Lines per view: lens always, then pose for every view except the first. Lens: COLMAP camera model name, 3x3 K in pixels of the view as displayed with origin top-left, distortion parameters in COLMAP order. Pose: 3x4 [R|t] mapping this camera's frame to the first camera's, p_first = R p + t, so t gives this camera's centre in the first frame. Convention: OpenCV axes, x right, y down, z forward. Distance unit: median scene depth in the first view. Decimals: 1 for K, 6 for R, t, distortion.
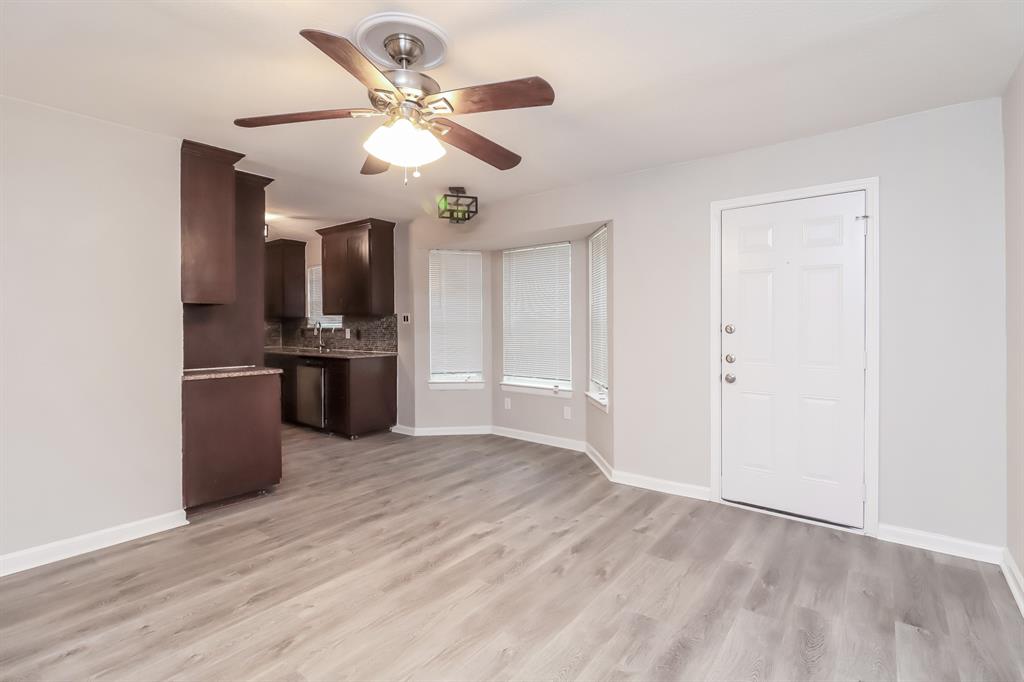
lens RADIAL K [[480.0, 0, 512.6], [0, 480.0, 325.8], [0, 0, 1]] dist [-0.004693, -0.001677]
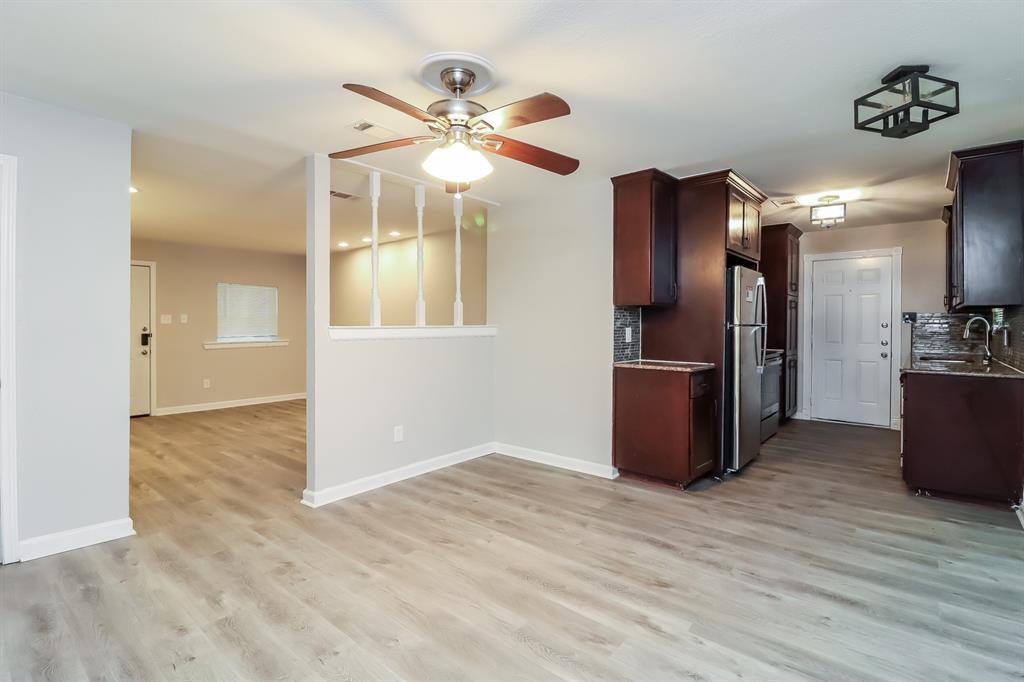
lens RADIAL K [[480.0, 0, 512.6], [0, 480.0, 325.8], [0, 0, 1]] dist [-0.004693, -0.001677]
pose [[-0.044162, 0.006097, -0.999006, 0.579955], [-0.004304, 0.999971, 0.006294, -0.001534], [0.999015, 0.004578, -0.044134, 0.754919]]
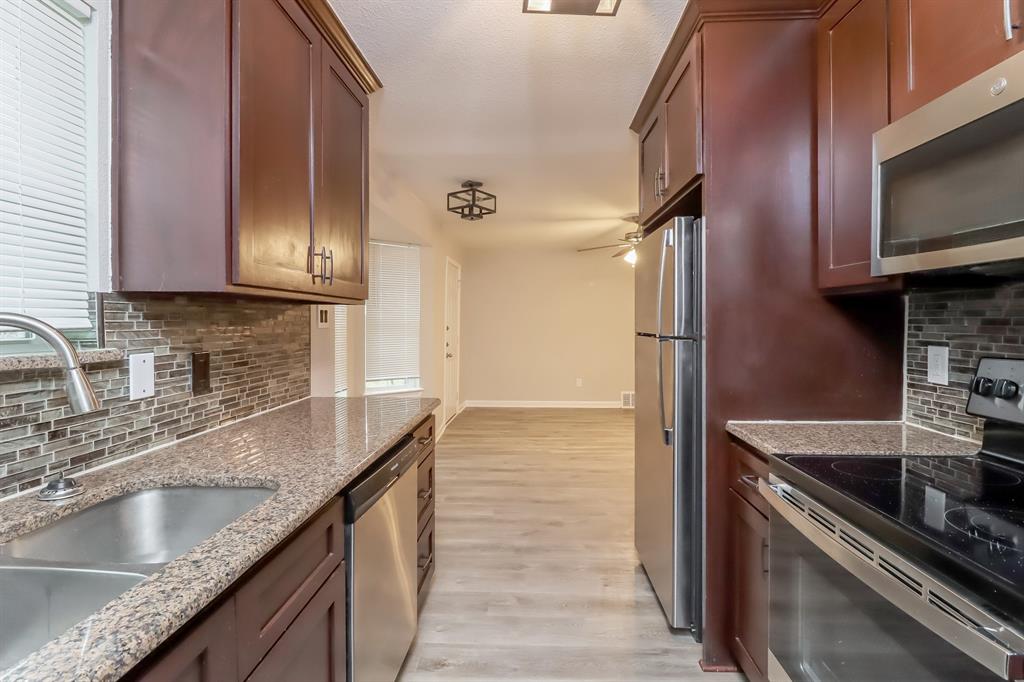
lens RADIAL K [[480.0, 0, 512.6], [0, 480.0, 325.8], [0, 0, 1]] dist [-0.004693, -0.001677]
pose [[-0.577453, -0.004506, 0.816412, -1.210284], [0.005059, 0.999946, 0.009097, -0.014013], [-0.816408, 0.009383, -0.577399, 1.921635]]
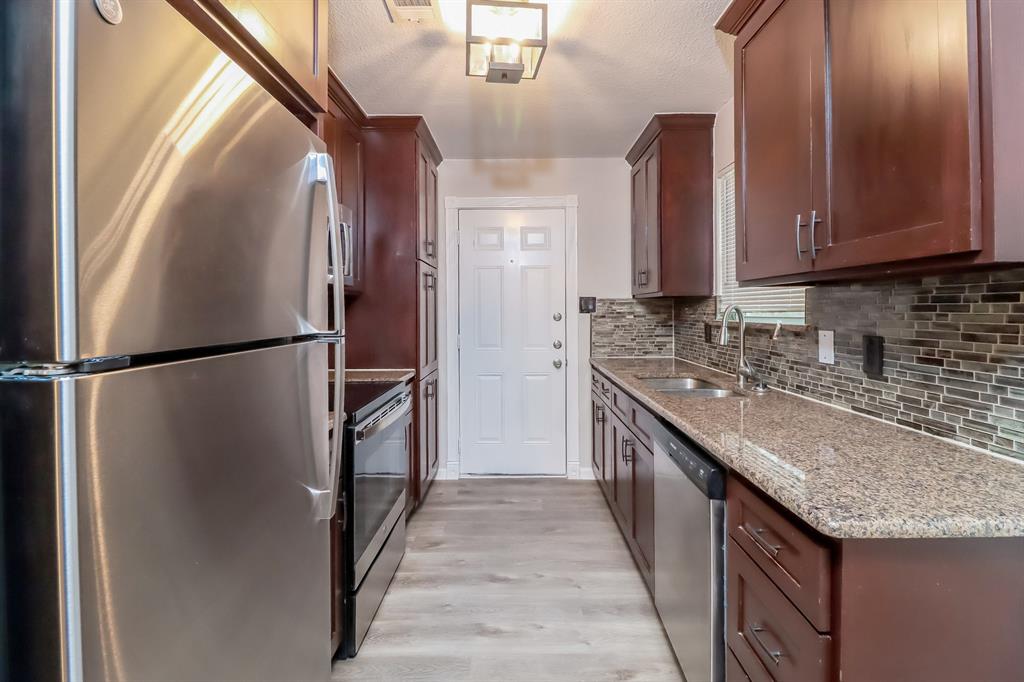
lens RADIAL K [[485.5, 0, 512.8], [0, 485.5, 313.1], [0, 0, 1]] dist [-0.000294, -0.000200]
pose [[0.608464, -0.002199, -0.793578, -0.433649], [0.009799, 0.999941, 0.004742, -0.013879], [0.793521, -0.010662, 0.608450, 1.289485]]
